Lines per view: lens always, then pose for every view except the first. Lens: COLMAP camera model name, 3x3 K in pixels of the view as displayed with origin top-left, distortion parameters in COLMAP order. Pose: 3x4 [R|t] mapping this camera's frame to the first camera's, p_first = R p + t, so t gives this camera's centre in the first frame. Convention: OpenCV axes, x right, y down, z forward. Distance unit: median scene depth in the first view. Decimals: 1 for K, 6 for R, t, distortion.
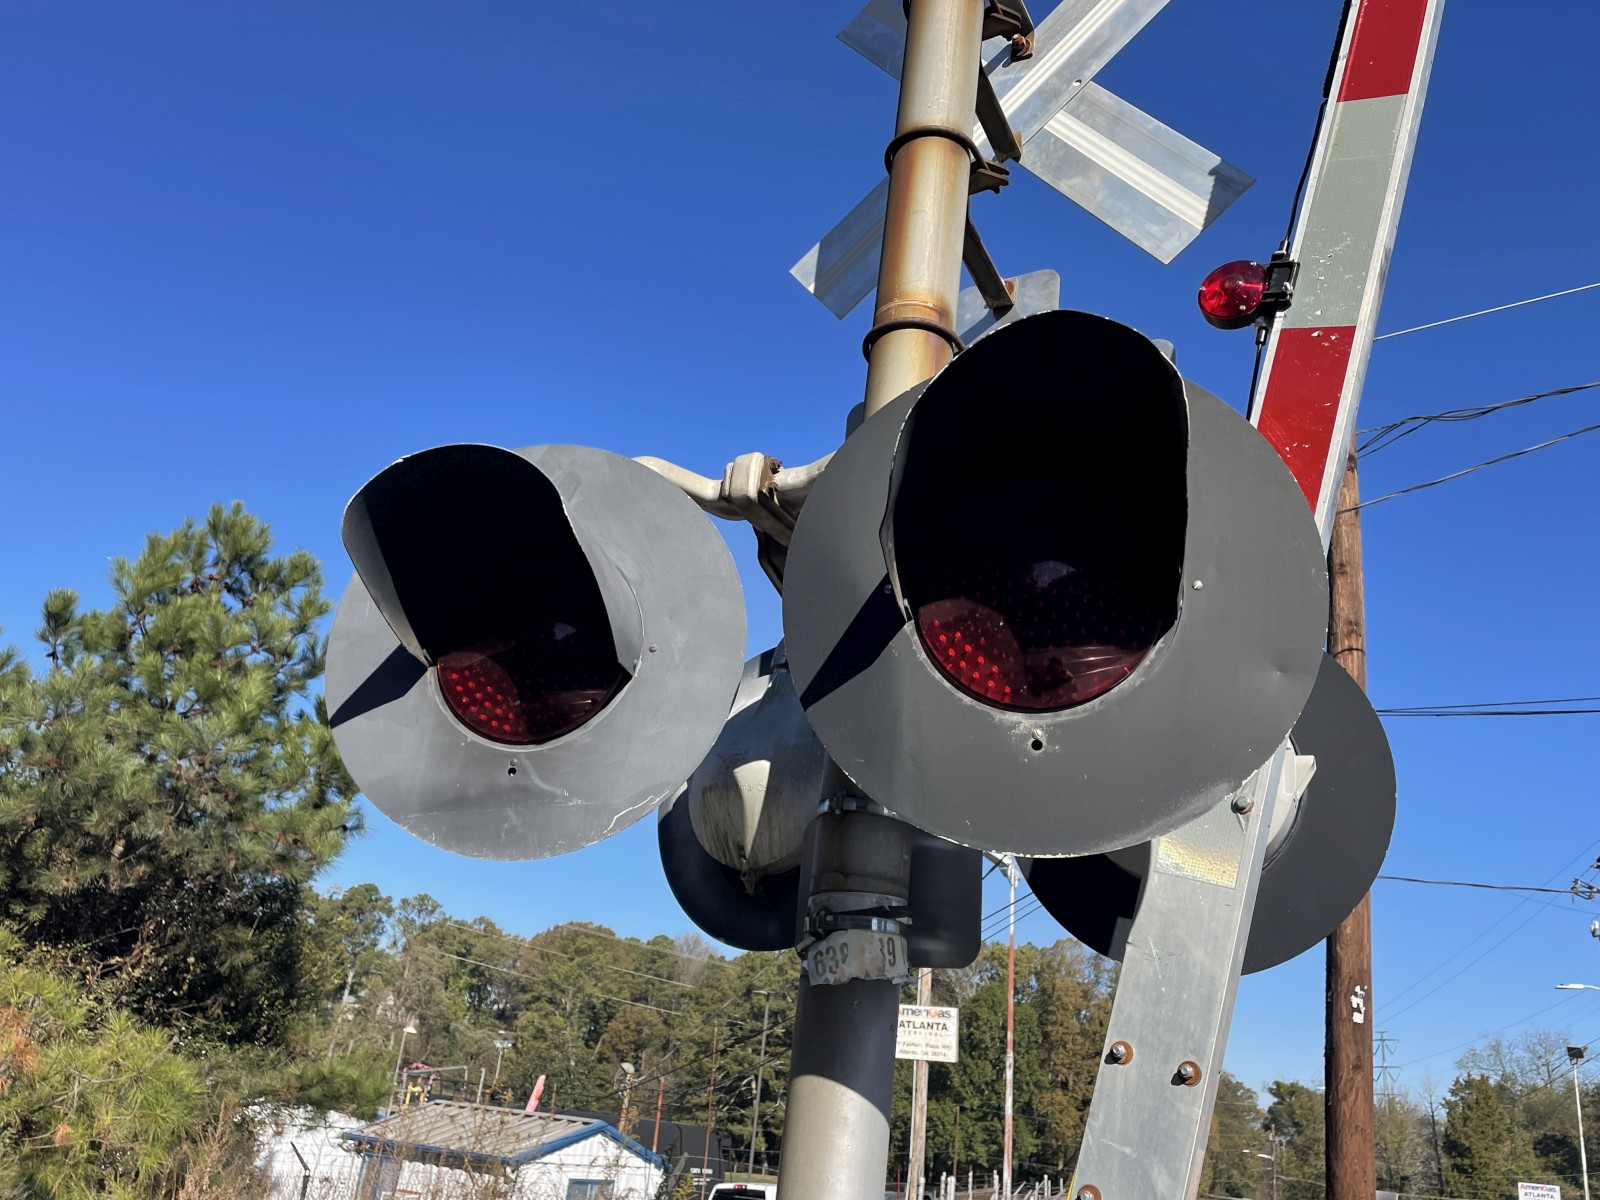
lens RADIAL K [[1277.4, 0, 802.3], [0, 1277.4, 607.2], [0, 0, 1]] dist [0.102987, -0.129799]
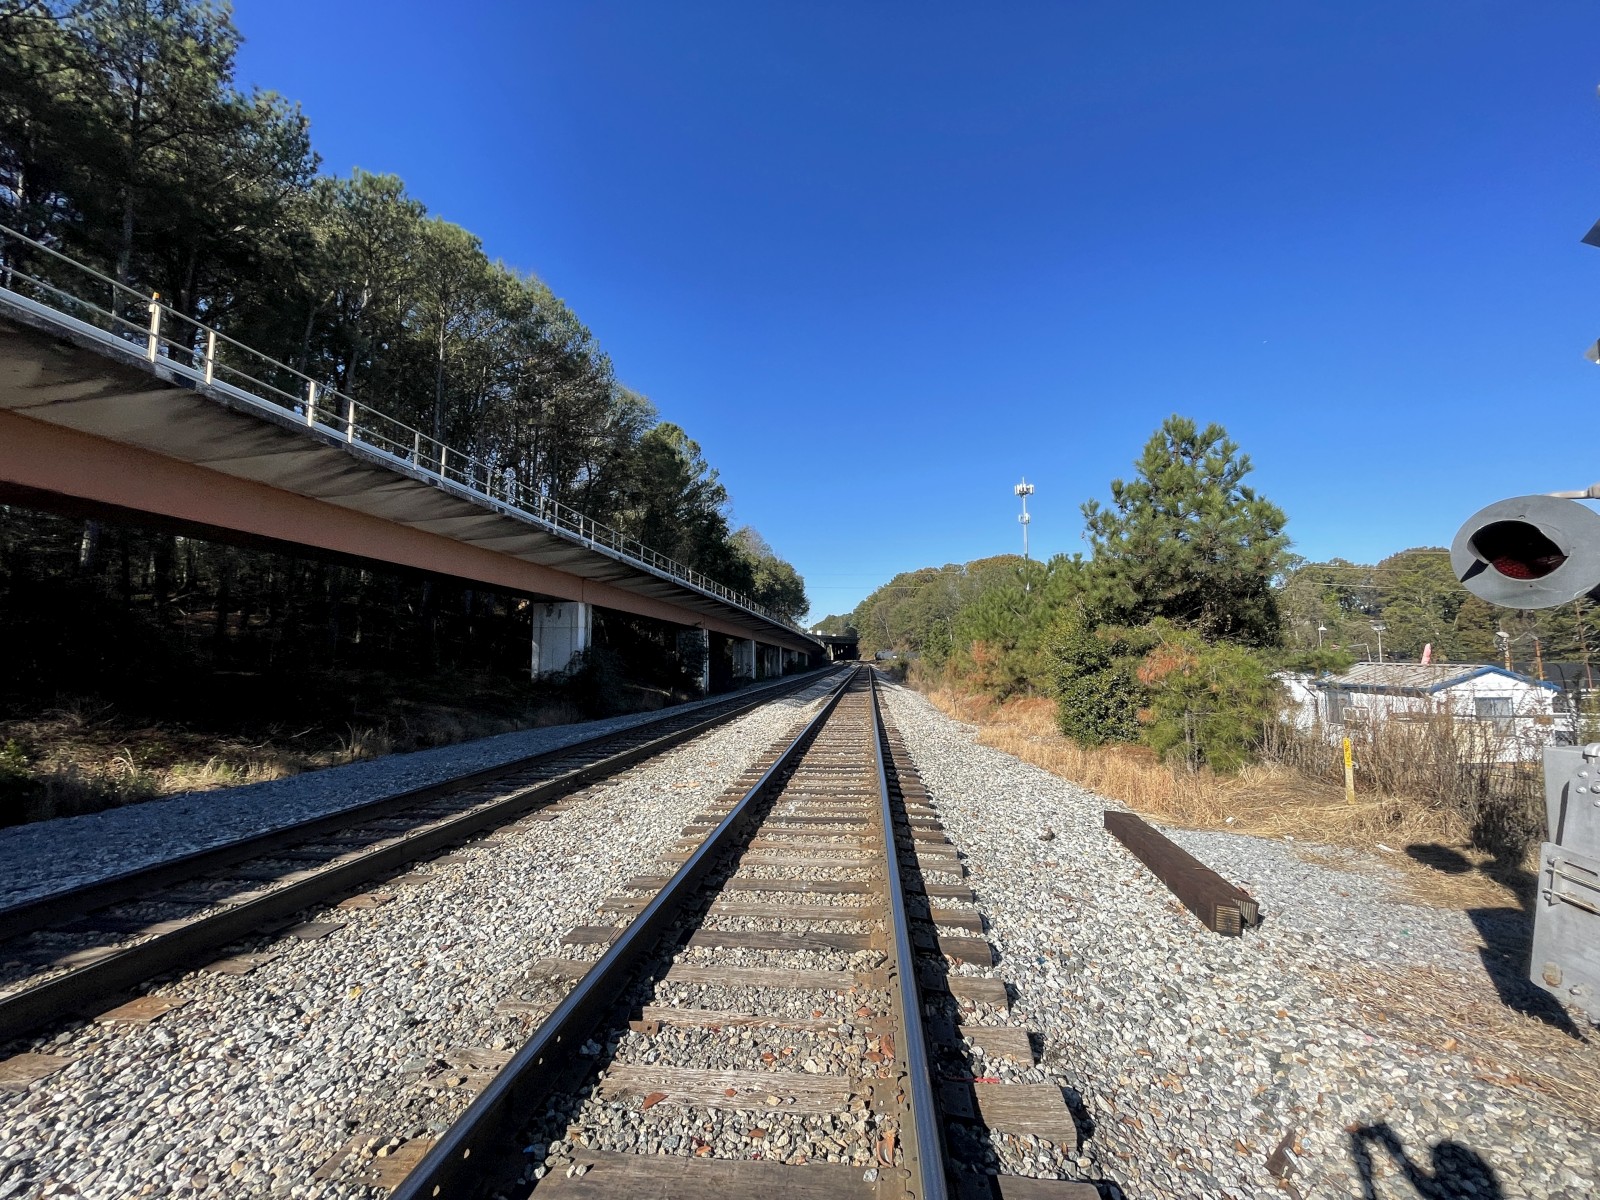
lens RADIAL K [[641.8, 0, 800.0], [0, 641.8, 600.0], [0, 0, 1]] dist [-0.008966, 0.000951]
pose [[0.576381, -0.169969, -0.799309, 0.003712], [0.356842, 0.932295, 0.059070, -0.086810], [0.735152, -0.319274, 0.598009, -0.211696]]
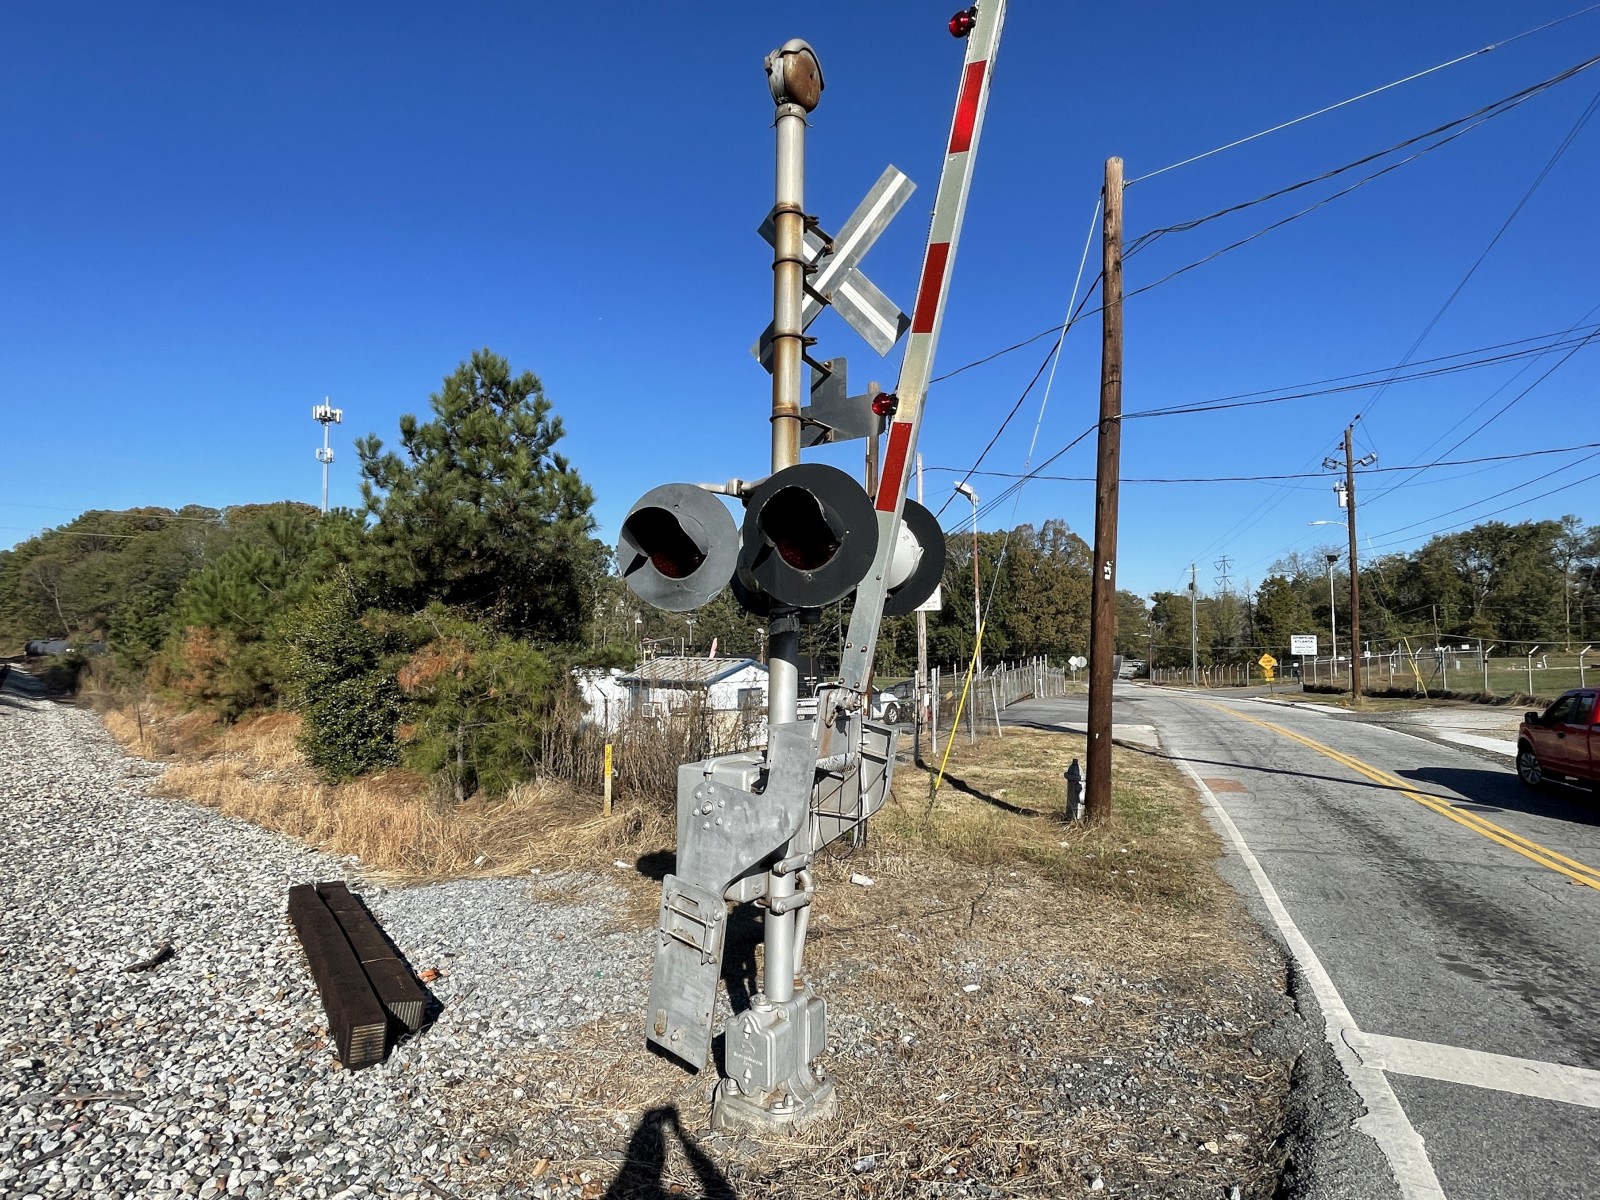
lens RADIAL K [[823.6, 0, 800.7], [0, 823.6, 603.1], [0, 0, 1]] dist [0.000622, -0.000092]
pose [[0.991025, -0.105613, -0.081952, 0.032809], [0.126153, 0.941678, 0.311974, -0.056238], [0.044223, -0.319512, 0.946550, -0.129455]]
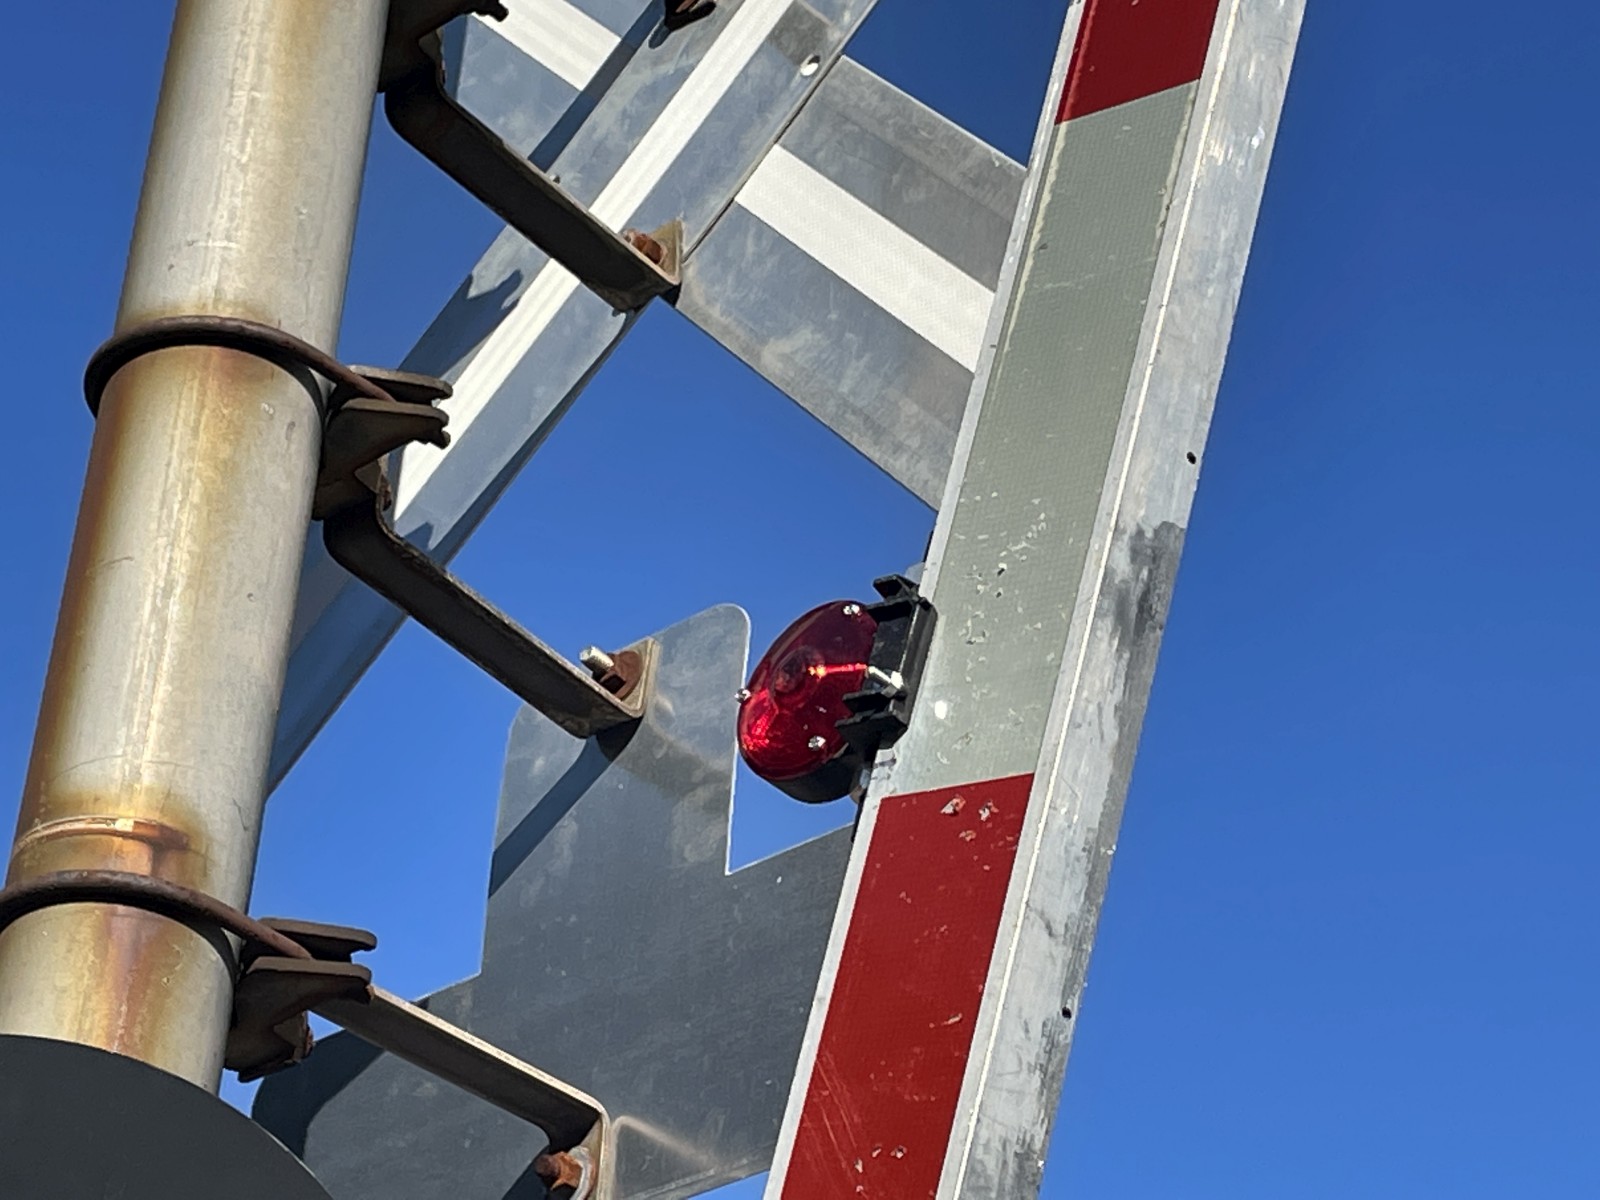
lens RADIAL K [[4038.9, 0, 800.0], [0, 4038.9, 600.0], [0, 0, 1]] dist [0.081344, 0.221785]
pose [[0.975022, -0.161895, -0.152059, 0.064538], [0.126354, 0.967345, -0.219723, -0.004201], [0.182666, 0.195021, 0.963639, -0.005445]]
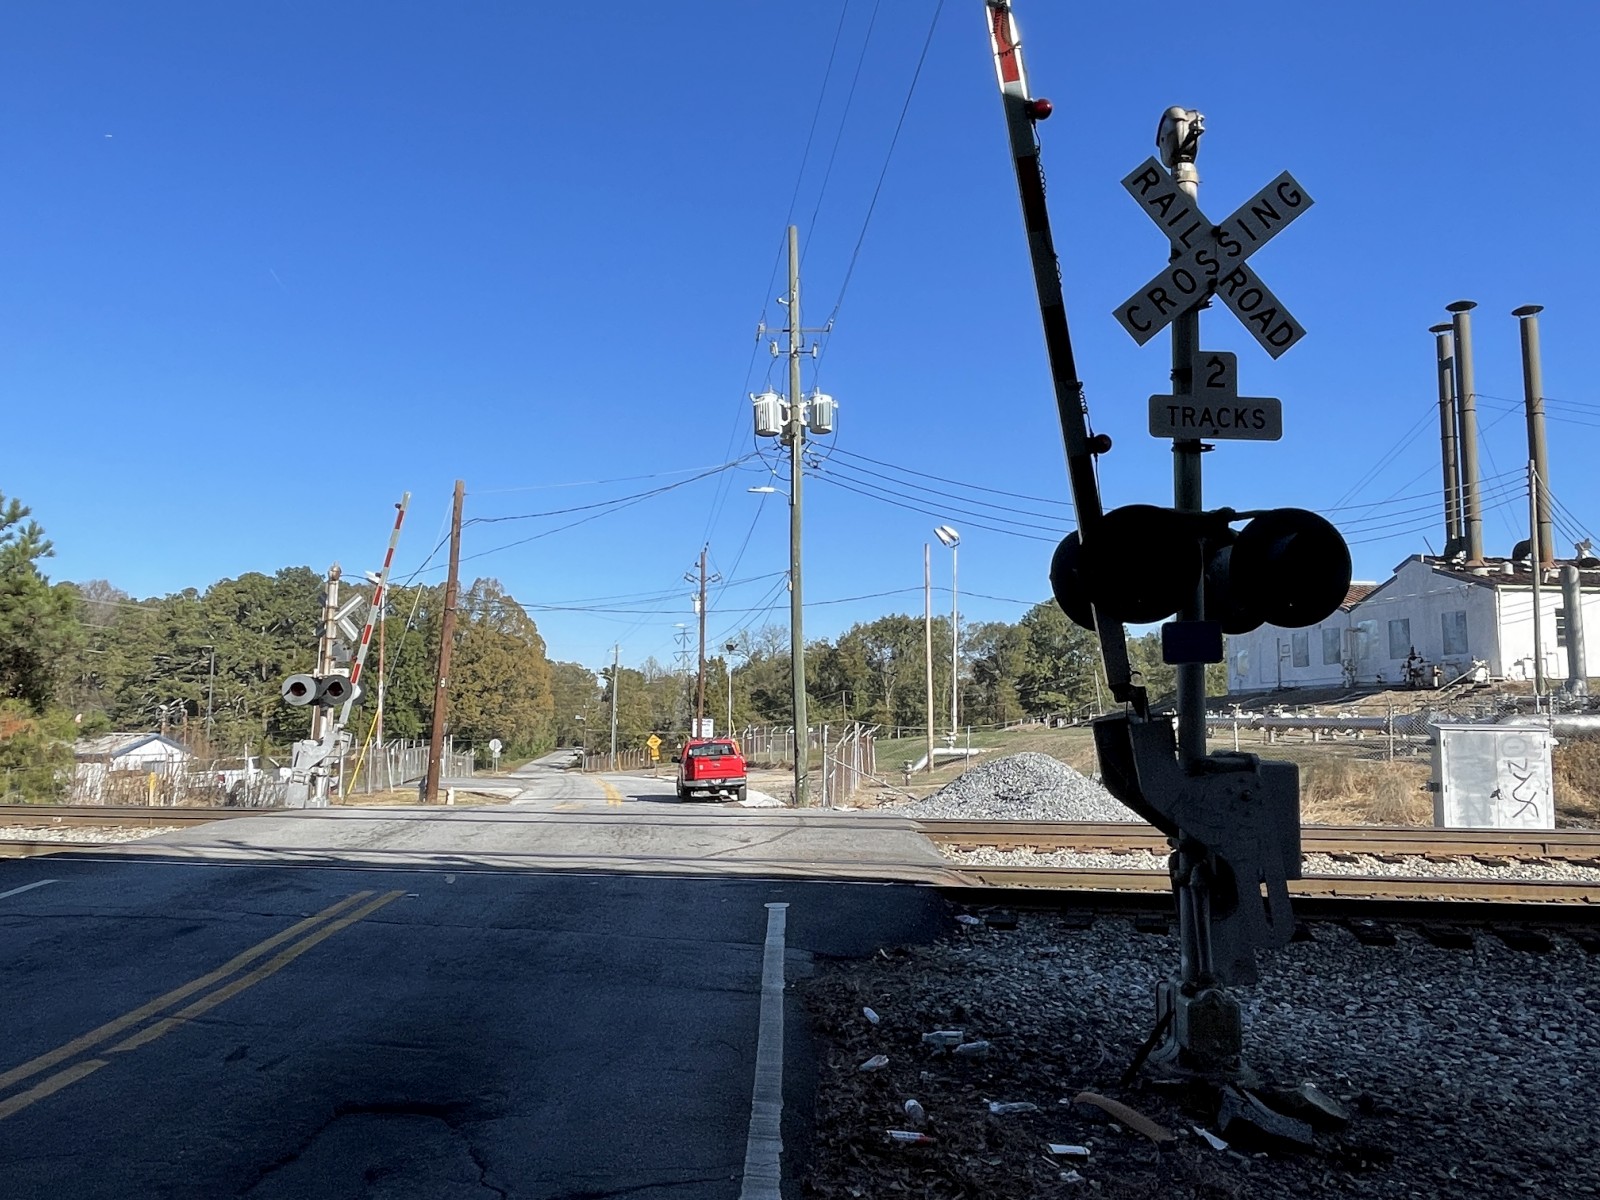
lens RADIAL K [[1129.9, 0, 804.4], [0, 1129.9, 599.2], [0, 0, 1]] dist [0.005949, -0.006321]
pose [[0.883962, -0.042421, 0.465630, -0.106853], [-0.090822, 0.961328, 0.260000, -0.501040], [-0.458652, -0.272120, 0.845925, -1.264592]]
